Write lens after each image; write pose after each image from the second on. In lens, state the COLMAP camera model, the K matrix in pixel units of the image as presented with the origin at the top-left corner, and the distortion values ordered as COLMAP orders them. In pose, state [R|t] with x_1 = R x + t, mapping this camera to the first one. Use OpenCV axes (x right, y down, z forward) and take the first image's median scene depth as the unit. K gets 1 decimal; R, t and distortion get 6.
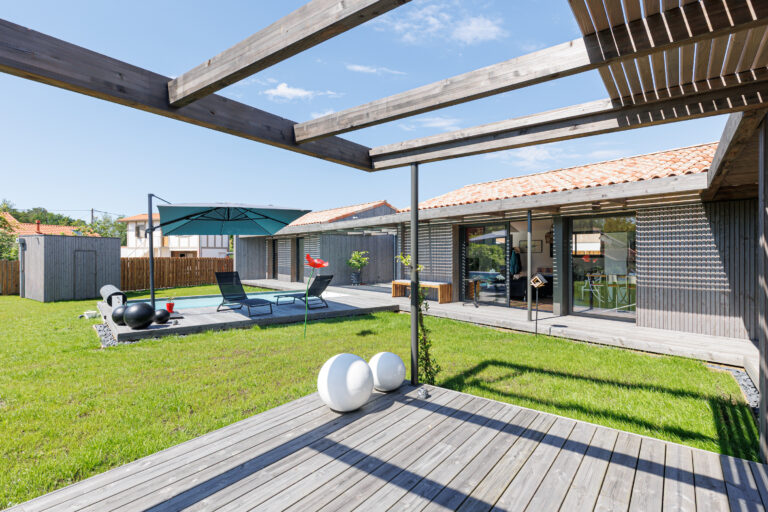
lens RADIAL K [[375.8, 0, 393.8], [0, 375.8, 253.6], [0, 0, 1]] dist [0.005259, 0.000073]
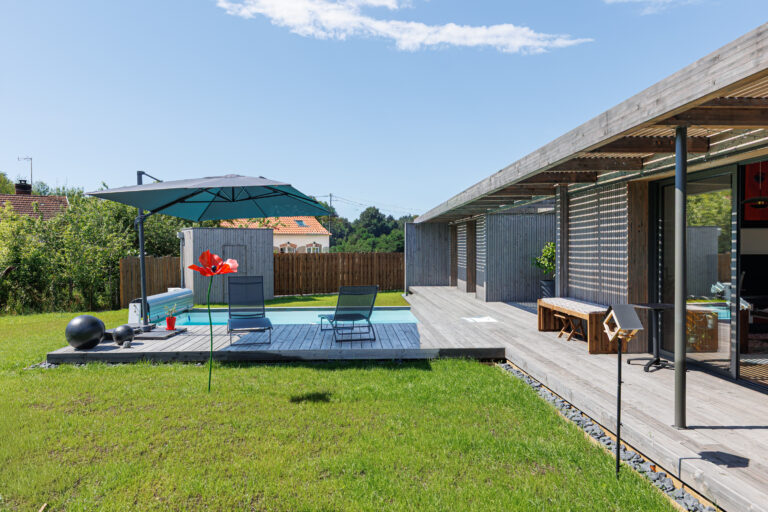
lens RADIAL K [[591.9, 0, 384.0], [0, 591.9, 256.0], [0, 0, 1]] dist [-0.005303, -0.003760]
pose [[0.808205, 0.003465, -0.588890, 0.540010], [0.008460, 0.999811, 0.017494, -0.006313], [0.588840, -0.019120, 0.808023, 0.400423]]
